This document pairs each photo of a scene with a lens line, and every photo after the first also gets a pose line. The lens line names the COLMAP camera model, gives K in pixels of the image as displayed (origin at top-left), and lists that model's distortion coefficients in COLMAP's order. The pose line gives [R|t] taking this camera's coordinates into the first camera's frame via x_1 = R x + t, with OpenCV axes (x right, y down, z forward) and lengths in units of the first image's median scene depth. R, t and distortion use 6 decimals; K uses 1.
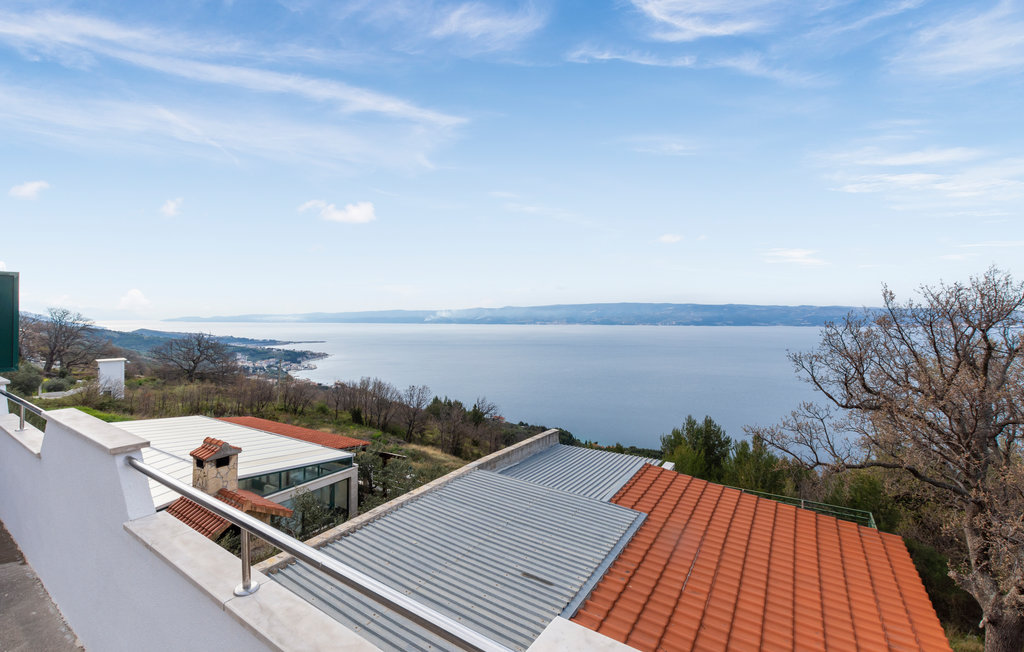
lens RADIAL K [[443.9, 0, 505.4], [0, 443.9, 313.6], [0, 0, 1]] dist [0.002149, 0.000209]
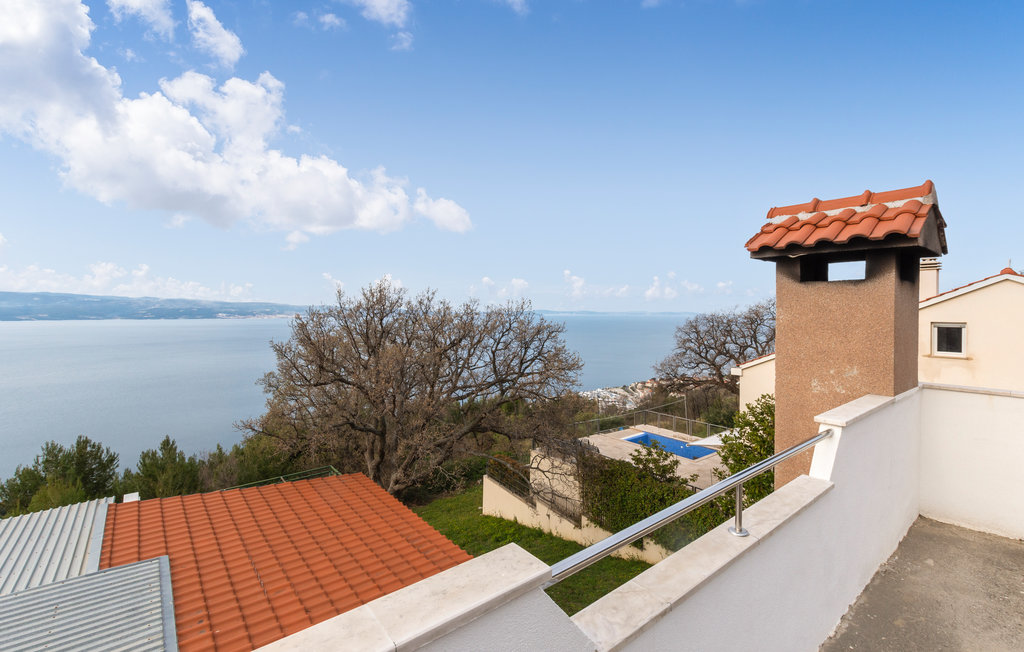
lens RADIAL K [[443.9, 0, 505.4], [0, 443.9, 313.6], [0, 0, 1]] dist [0.002149, 0.000209]
pose [[0.294201, -0.005713, 0.955727, -0.227733], [-0.010212, 0.999906, 0.009121, -0.003198], [-0.955689, -0.012443, 0.294115, 0.145986]]
